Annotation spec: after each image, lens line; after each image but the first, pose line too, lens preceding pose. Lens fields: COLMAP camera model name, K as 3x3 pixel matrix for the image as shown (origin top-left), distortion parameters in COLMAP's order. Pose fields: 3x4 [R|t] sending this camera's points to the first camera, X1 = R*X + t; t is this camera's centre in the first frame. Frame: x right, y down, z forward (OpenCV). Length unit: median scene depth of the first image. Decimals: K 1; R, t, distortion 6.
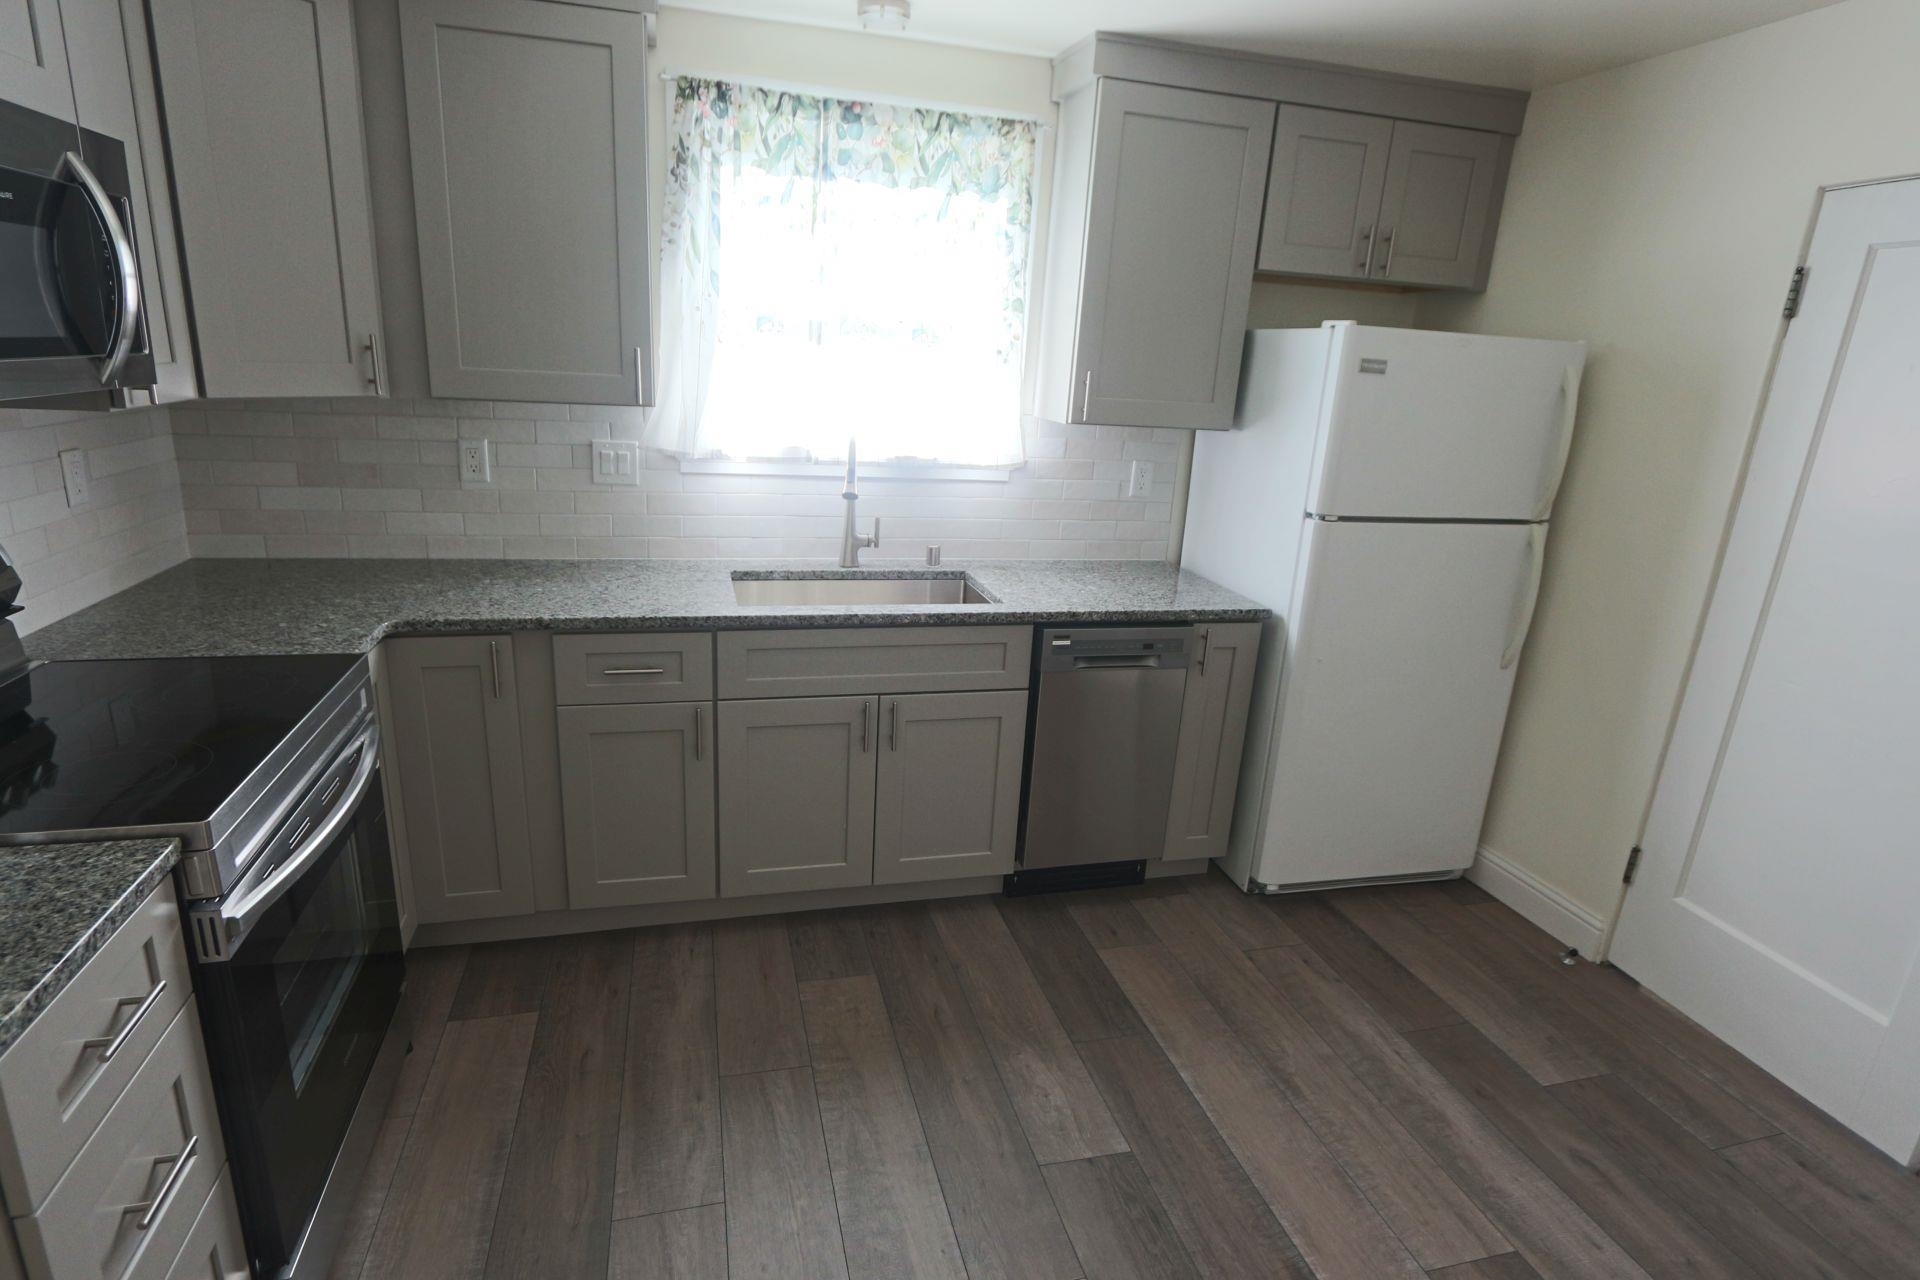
lens RADIAL K [[999.2, 0, 946.5], [0, 999.2, 643.4], [0, 0, 1]] dist [-0.013690, 0.010348]
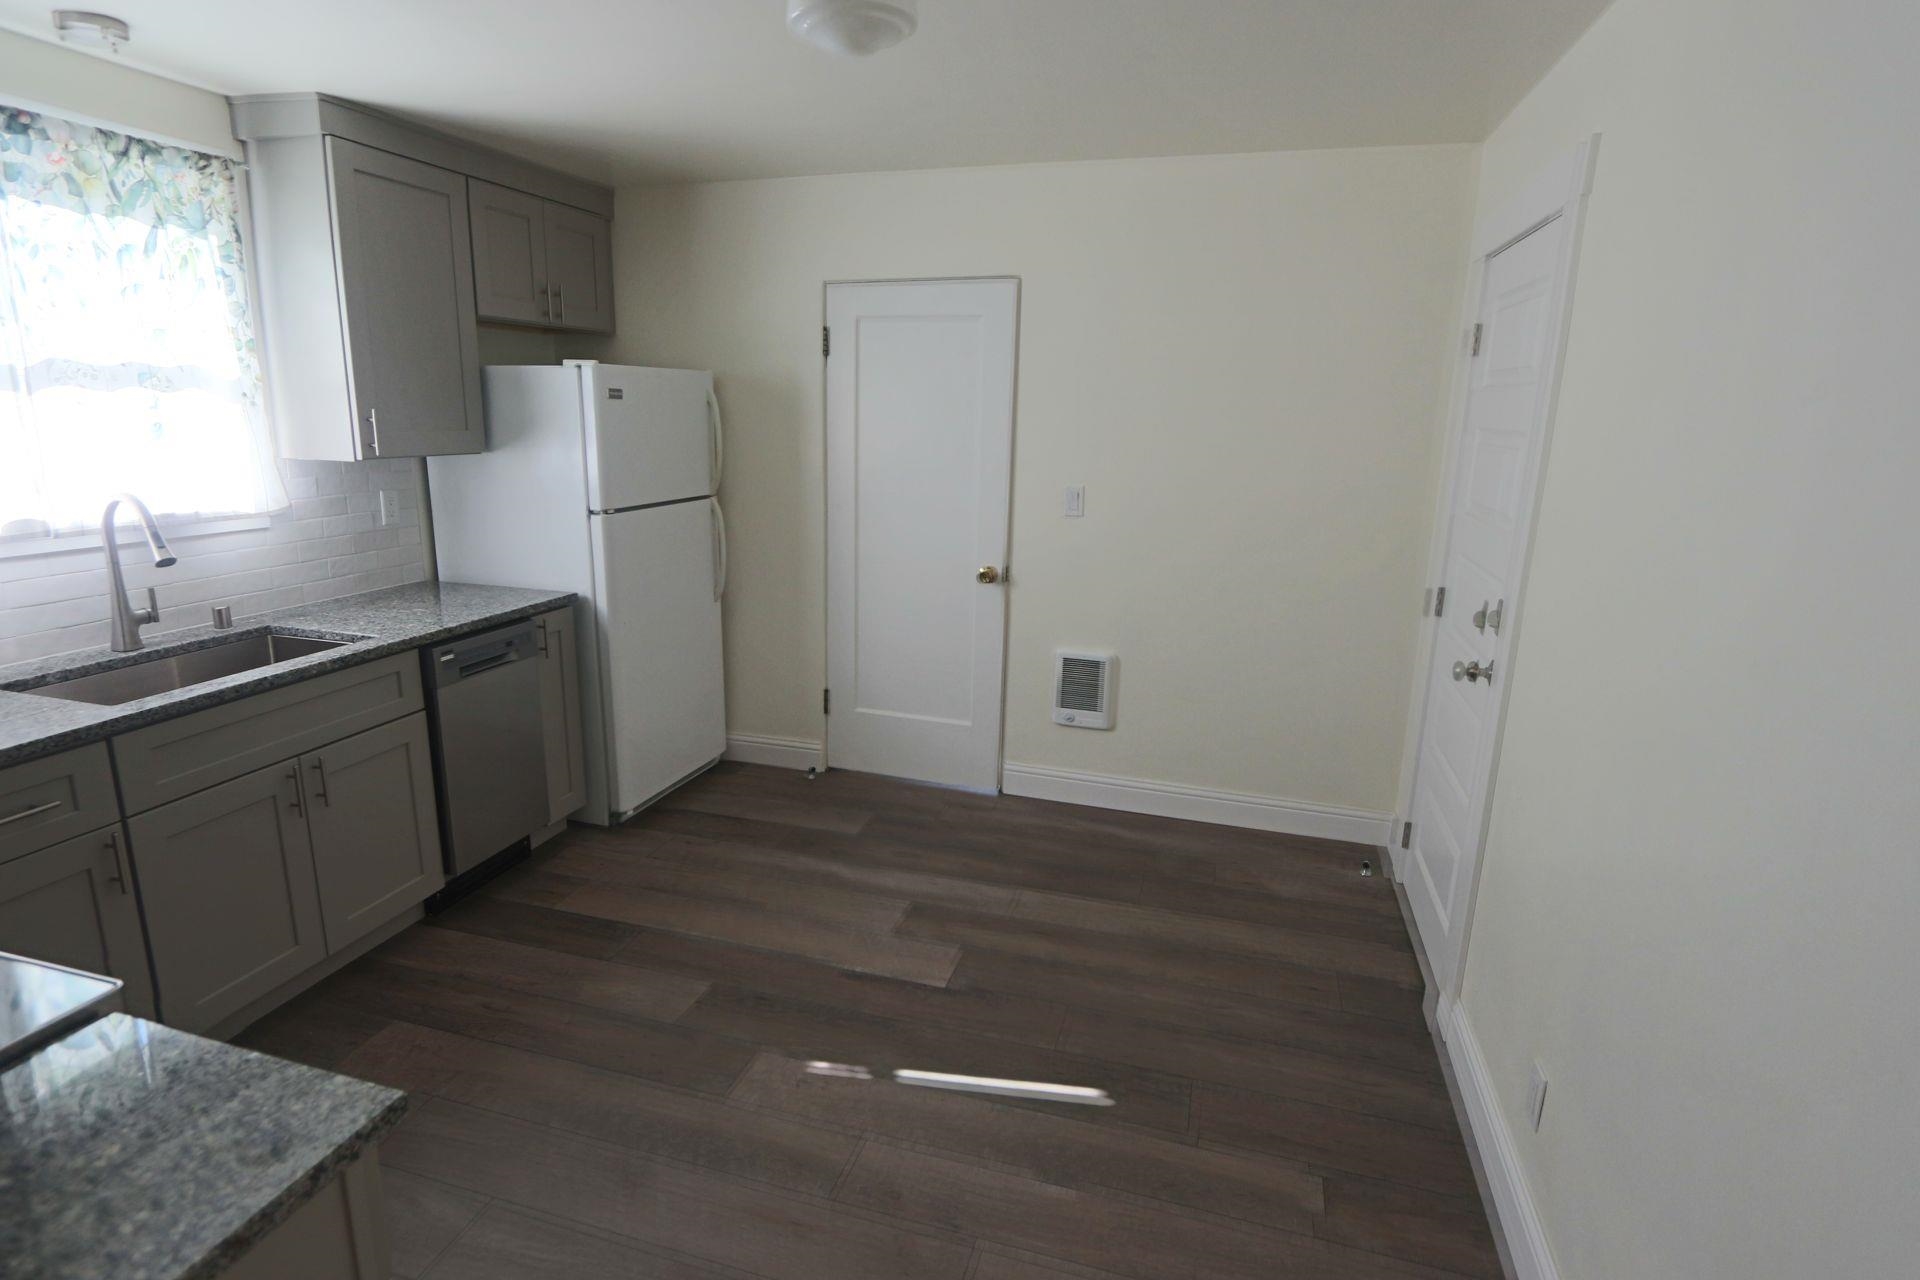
lens RADIAL K [[999.2, 0, 946.5], [0, 999.2, 643.4], [0, 0, 1]] dist [-0.013690, 0.010348]
pose [[0.526637, -0.245742, 0.813796, -0.455588], [0.251935, 0.959417, 0.126679, -0.015105], [-0.811901, 0.138310, 0.567175, -0.058166]]
